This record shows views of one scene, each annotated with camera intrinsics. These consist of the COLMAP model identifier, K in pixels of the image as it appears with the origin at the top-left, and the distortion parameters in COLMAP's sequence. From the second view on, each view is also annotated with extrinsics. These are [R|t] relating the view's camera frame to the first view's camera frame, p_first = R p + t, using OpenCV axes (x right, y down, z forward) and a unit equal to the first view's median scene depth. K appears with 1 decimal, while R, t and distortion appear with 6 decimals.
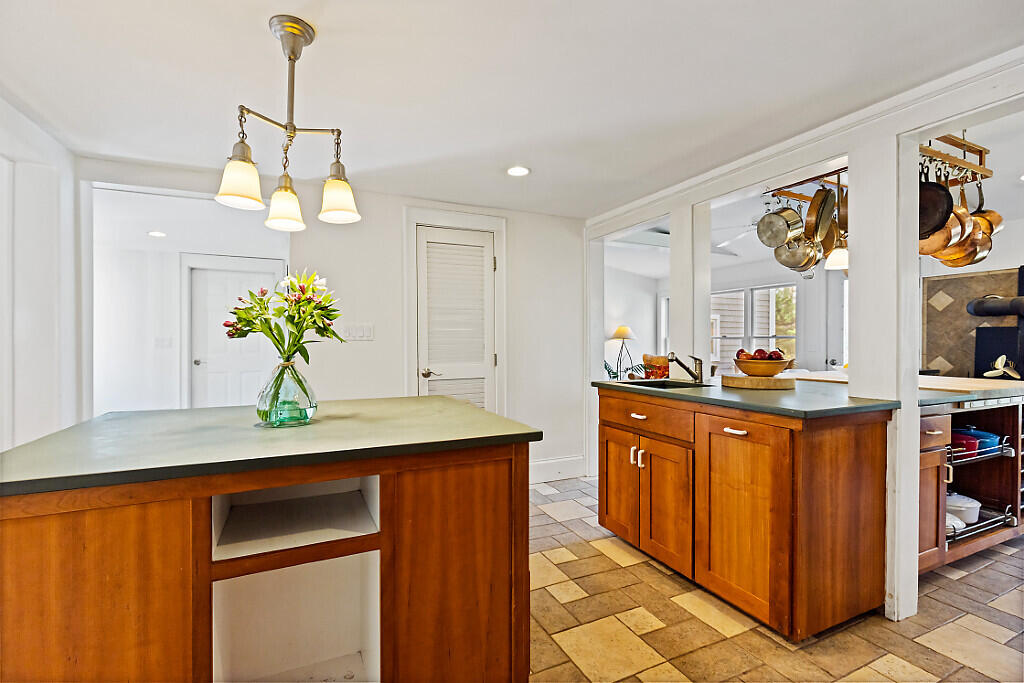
lens RADIAL K [[469.6, 0, 509.2], [0, 469.6, 343.6], [0, 0, 1]] dist [0.000490, -0.001193]
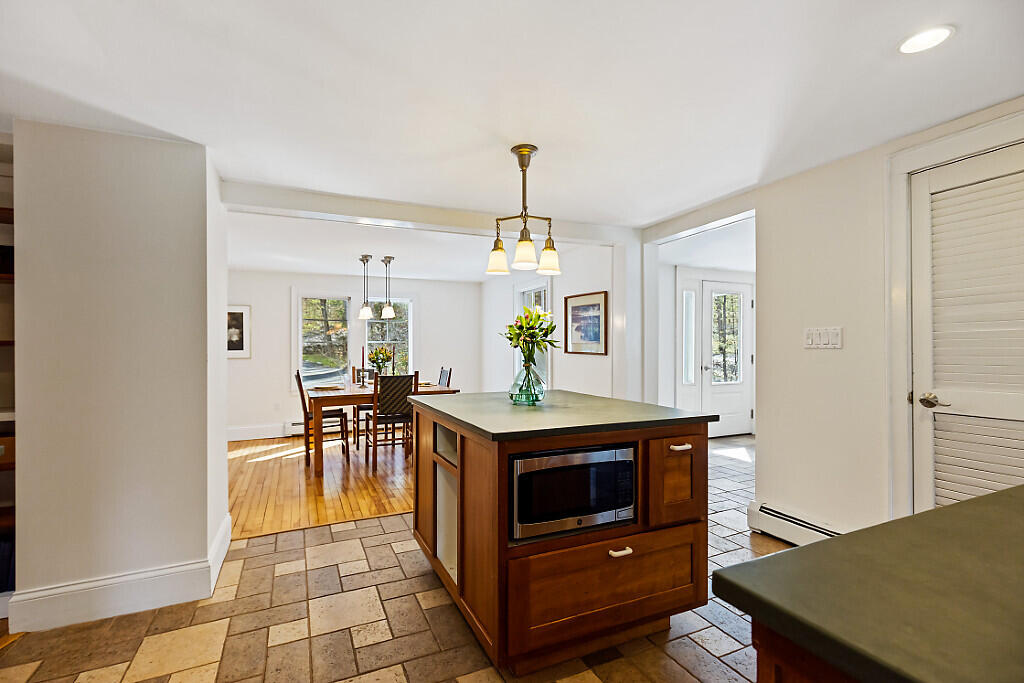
lens RADIAL K [[469.6, 0, 512.7], [0, 469.6, 343.9], [0, 0, 1]] dist [0.000490, -0.001193]
pose [[-0.052092, -0.002143, -0.998640, 0.493258], [-0.000655, 0.999998, -0.002112, -0.012049], [0.998642, 0.000544, -0.052093, 0.473175]]
